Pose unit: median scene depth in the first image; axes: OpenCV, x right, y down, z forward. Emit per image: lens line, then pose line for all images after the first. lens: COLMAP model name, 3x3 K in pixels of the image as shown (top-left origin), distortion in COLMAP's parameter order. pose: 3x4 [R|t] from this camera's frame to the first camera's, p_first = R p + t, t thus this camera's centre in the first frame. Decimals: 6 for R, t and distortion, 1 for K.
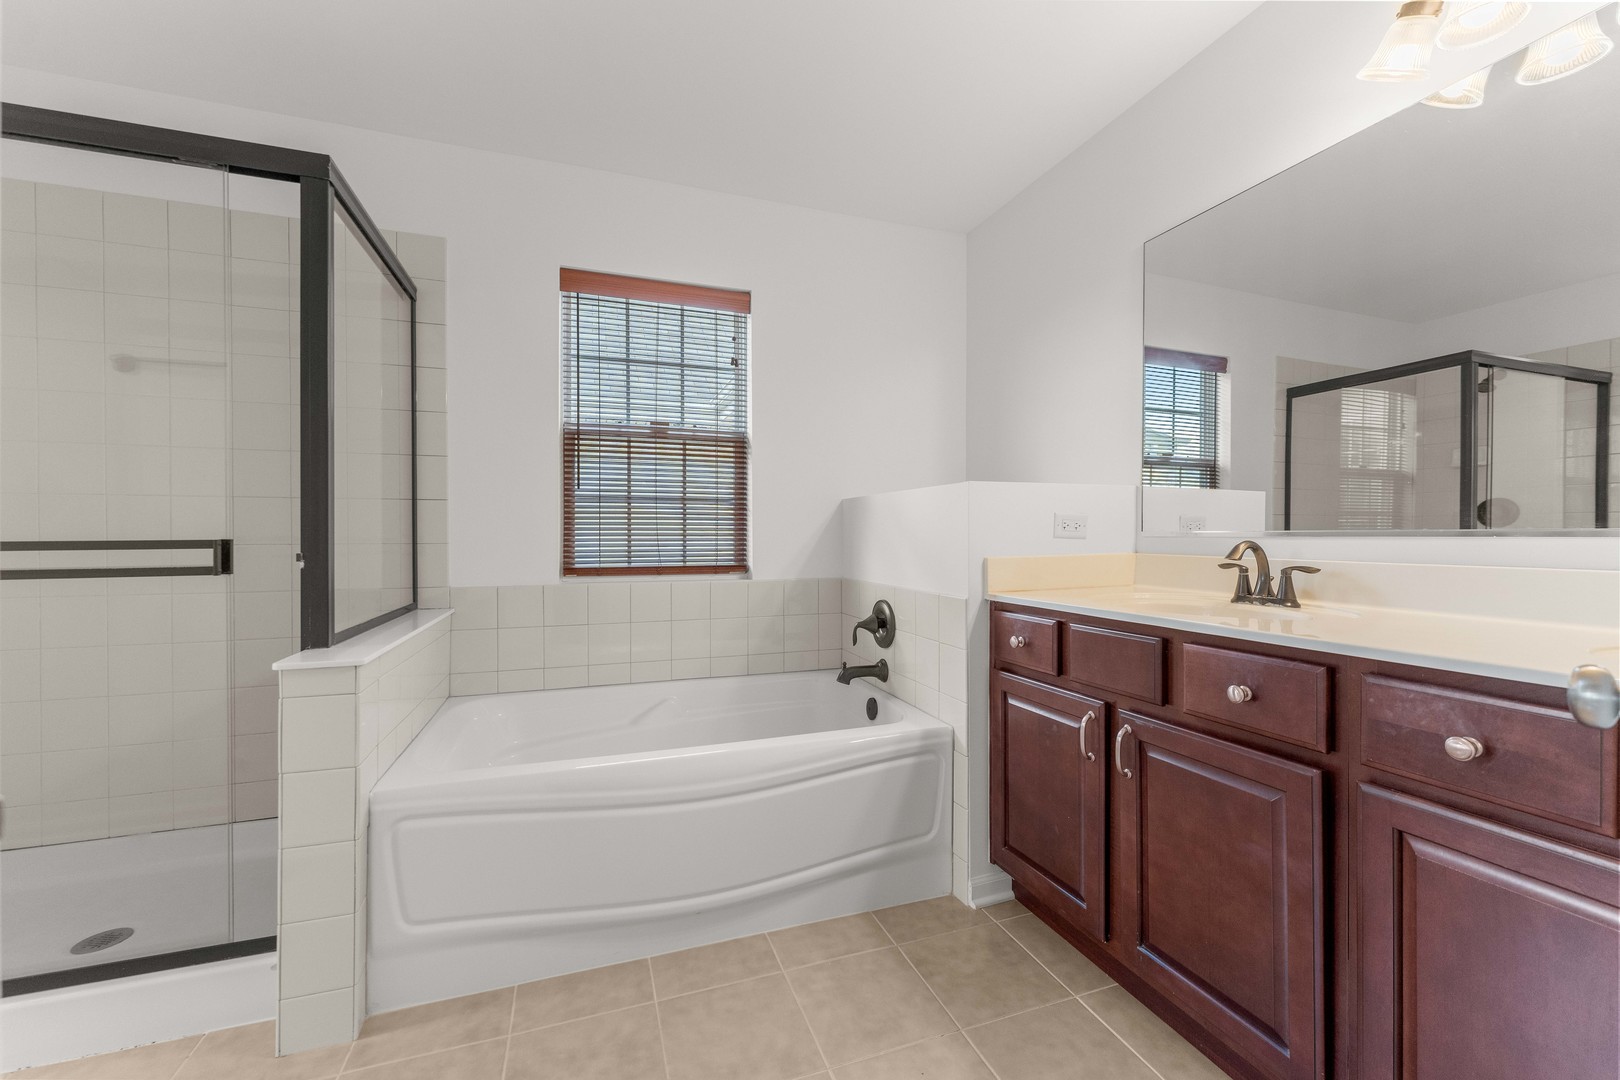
lens RADIAL K [[658.3, 0, 807.3], [0, 658.3, 539.0], [0, 0, 1]] dist [-0.011297, -0.000416]
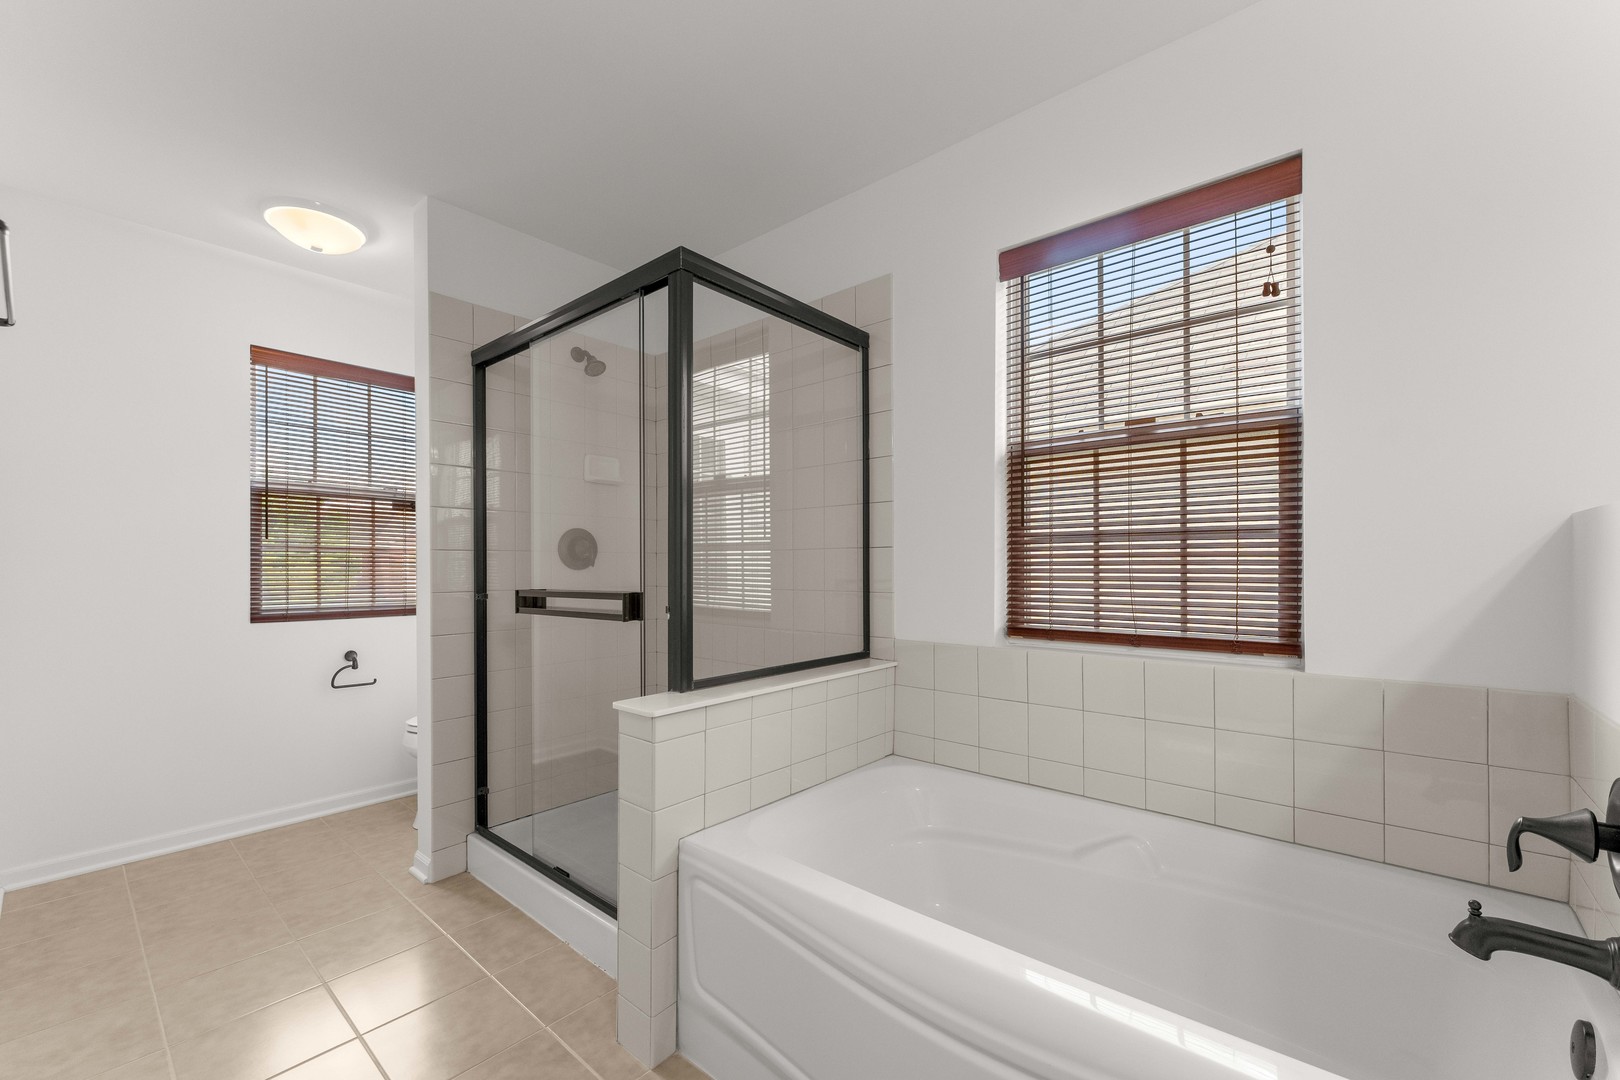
lens RADIAL K [[658.3, 0, 792.6], [0, 658.3, 561.5], [0, 0, 1]] dist [-0.011297, -0.000416]
pose [[0.484777, -0.006364, -0.874614, 0.189517], [-0.000372, 0.999972, -0.007483, -0.027244], [0.874637, 0.003953, 0.484761, 0.367846]]
